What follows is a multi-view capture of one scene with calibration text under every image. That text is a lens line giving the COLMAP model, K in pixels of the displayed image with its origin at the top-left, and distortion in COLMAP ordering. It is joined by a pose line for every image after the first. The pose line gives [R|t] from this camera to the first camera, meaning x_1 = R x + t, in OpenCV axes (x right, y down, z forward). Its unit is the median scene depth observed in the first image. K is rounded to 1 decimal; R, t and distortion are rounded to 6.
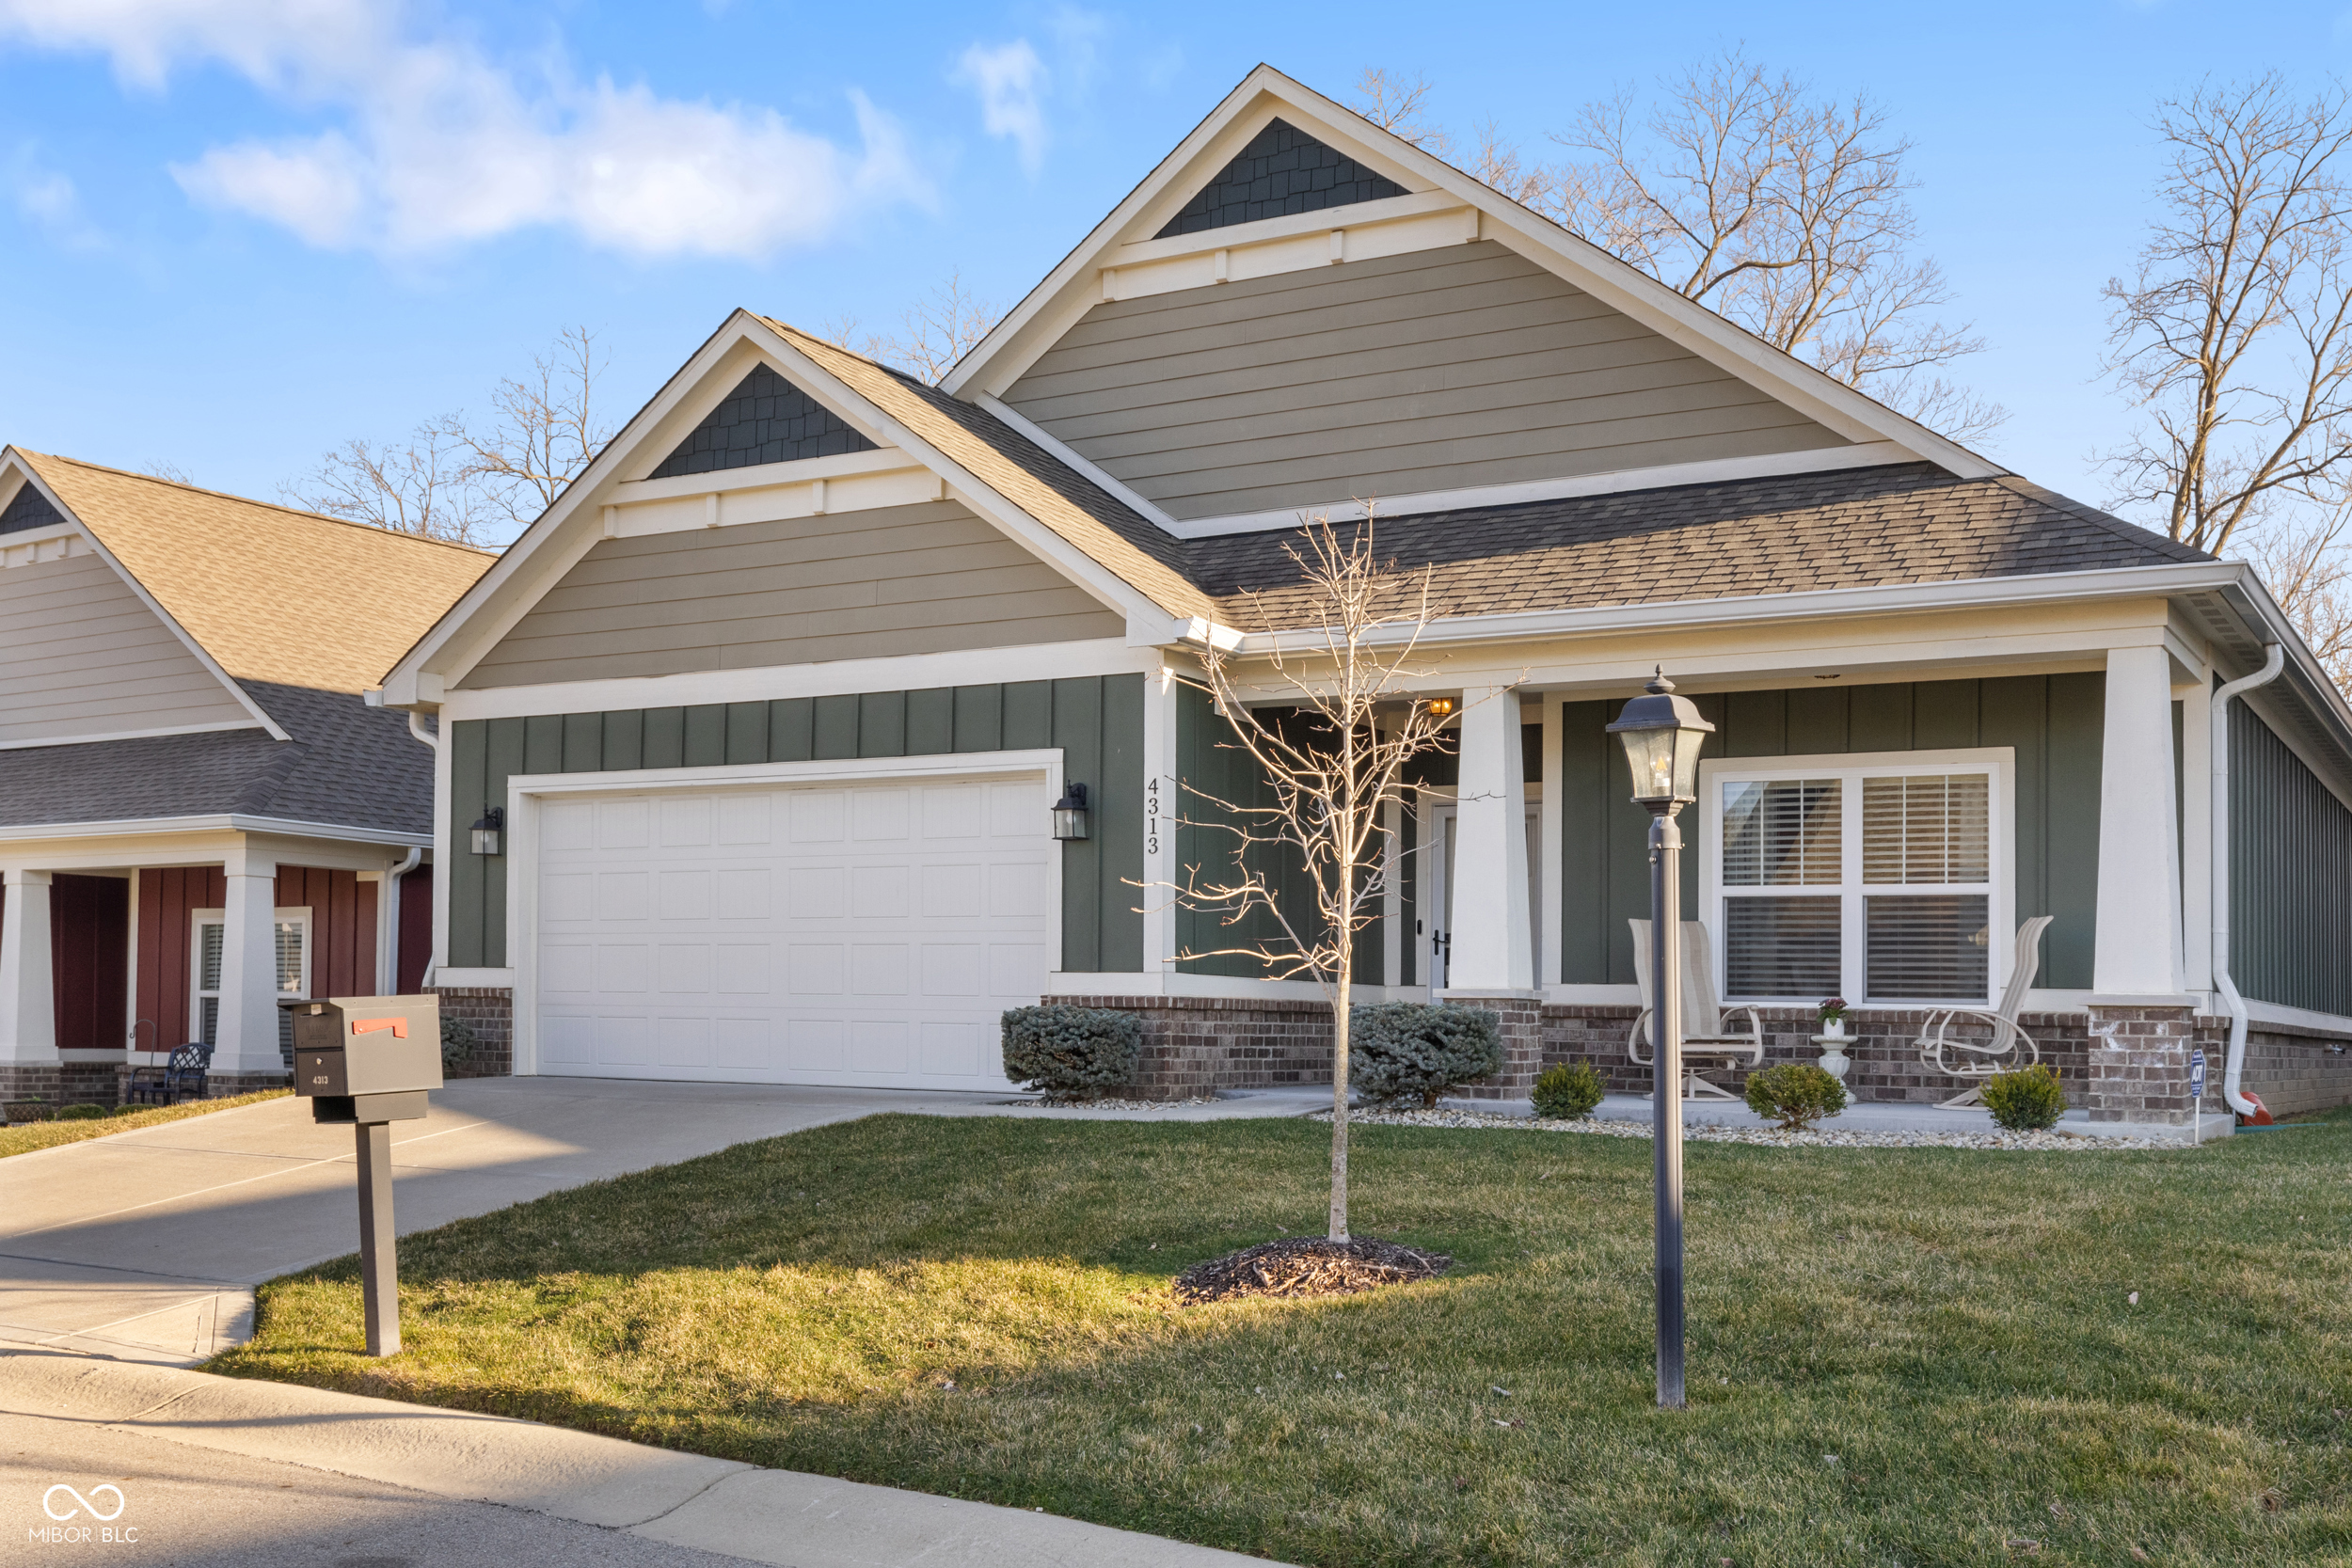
lens RADIAL K [[2362.0, 0, 1176.0], [0, 2362.0, 784.0], [0, 0, 1]] dist [-0.003230, 0.007746]
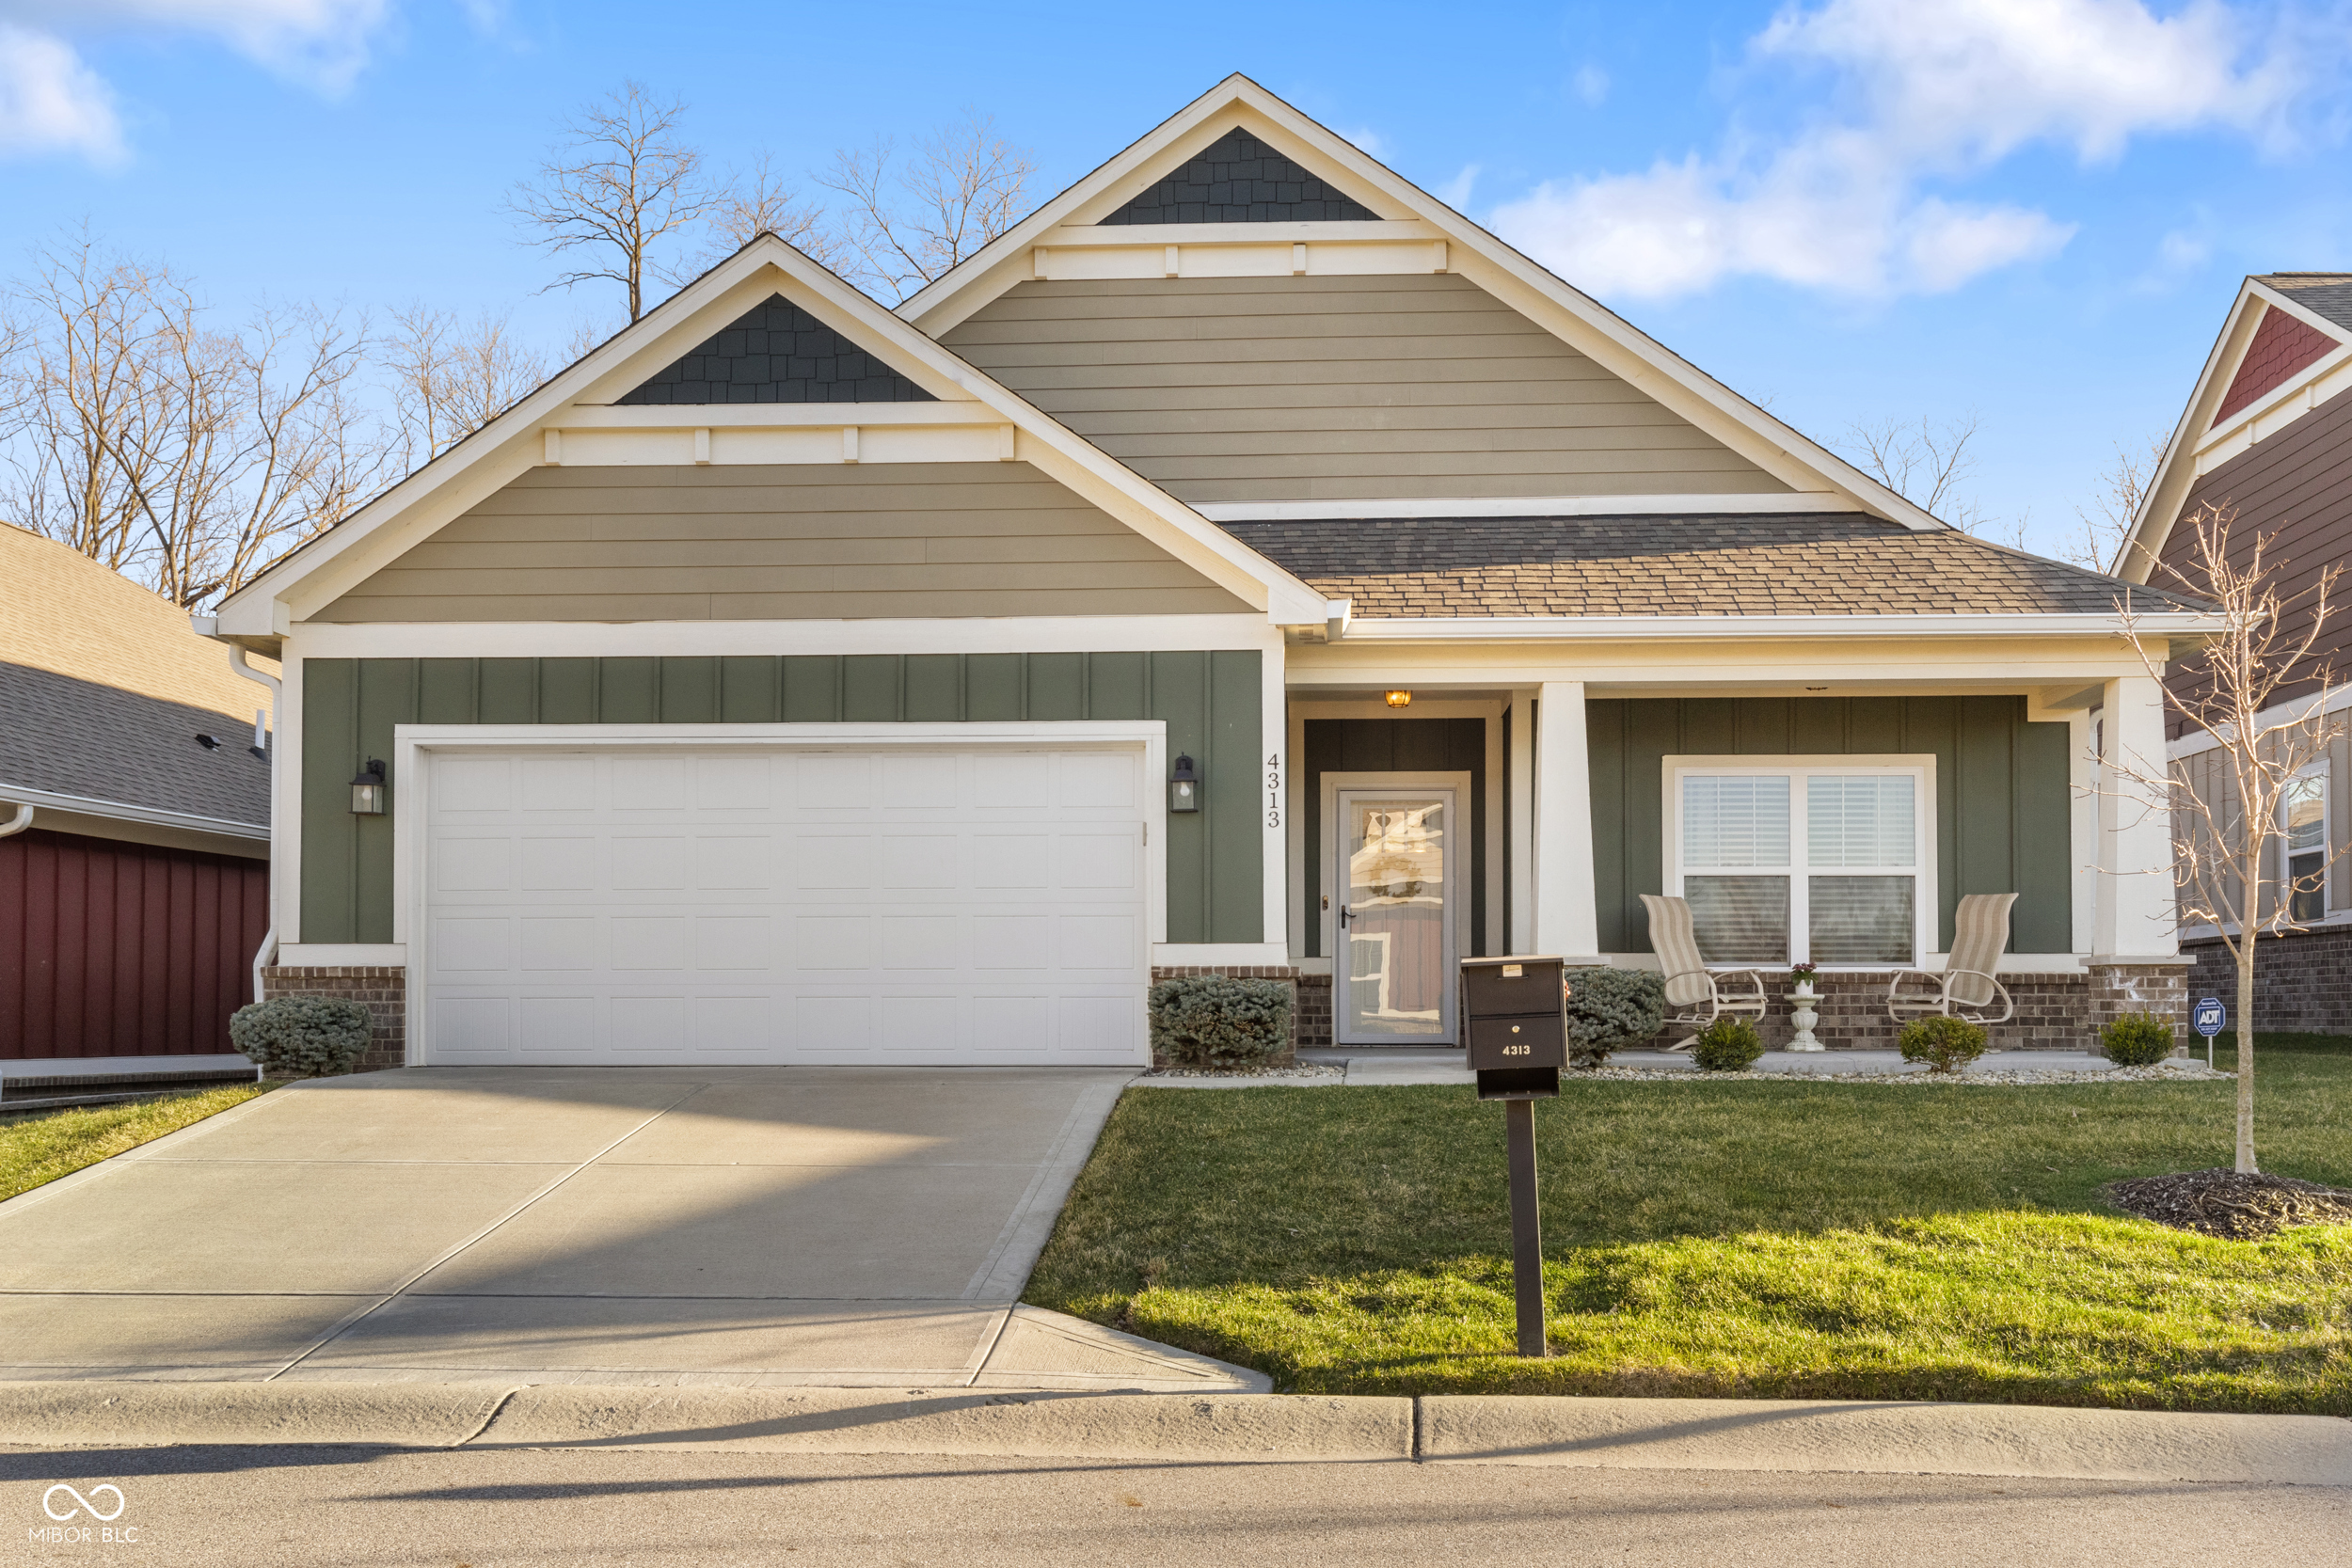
lens RADIAL K [[2153.1, 0, 1176.0], [0, 2153.1, 784.0], [0, 0, 1]] dist [0.001993, -0.017997]
pose [[0.884474, 0.031098, 0.465552, -0.464122], [-0.030841, 0.999491, -0.008171, 0.018983], [-0.465569, -0.007131, 0.884983, 0.186328]]
